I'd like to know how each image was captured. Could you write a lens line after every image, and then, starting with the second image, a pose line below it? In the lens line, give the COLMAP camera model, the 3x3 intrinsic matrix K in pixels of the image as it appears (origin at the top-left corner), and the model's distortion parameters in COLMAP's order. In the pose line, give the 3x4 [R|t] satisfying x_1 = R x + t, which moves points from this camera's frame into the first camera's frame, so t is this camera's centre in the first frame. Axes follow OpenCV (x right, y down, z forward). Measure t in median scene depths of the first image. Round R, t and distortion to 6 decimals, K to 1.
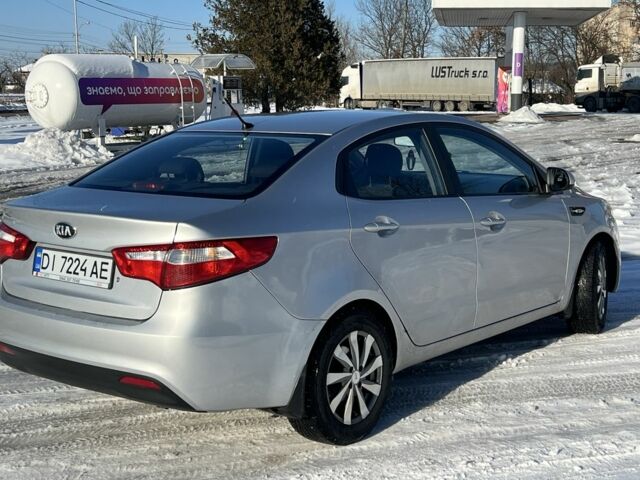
lens RADIAL K [[993.6, 0, 320.0], [0, 993.6, 240.0], [0, 0, 1]] dist [0.210257, -0.822856]
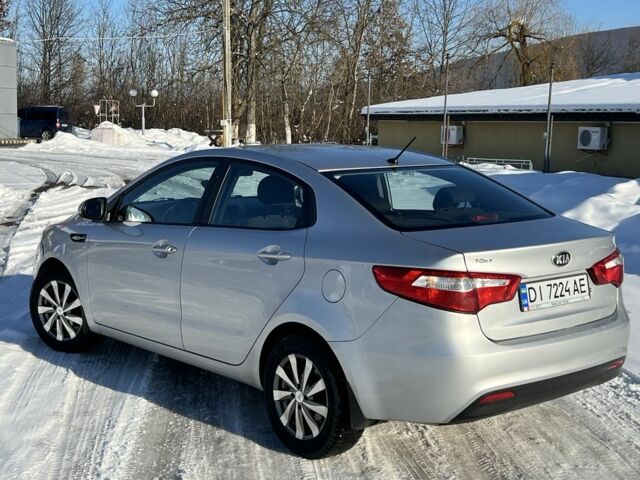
lens RADIAL K [[993.6, 0, 320.0], [0, 993.6, 240.0], [0, 0, 1]] dist [0.210257, -0.822856]
pose [[0.179343, -0.118749, 0.976594, -1.042571], [0.128383, 0.987024, 0.096441, -0.129276], [-0.975374, 0.108082, 0.192261, 0.788188]]
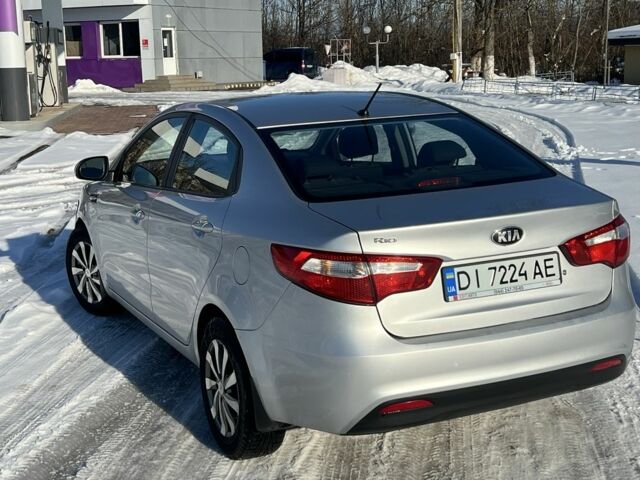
lens RADIAL K [[993.6, 0, 320.0], [0, 993.6, 240.0], [0, 0, 1]] dist [0.210257, -0.822856]
pose [[0.435623, -0.179520, 0.882046, -0.834159], [0.158347, 0.979912, 0.121235, -0.104963], [-0.886092, 0.086856, 0.455299, 0.561867]]
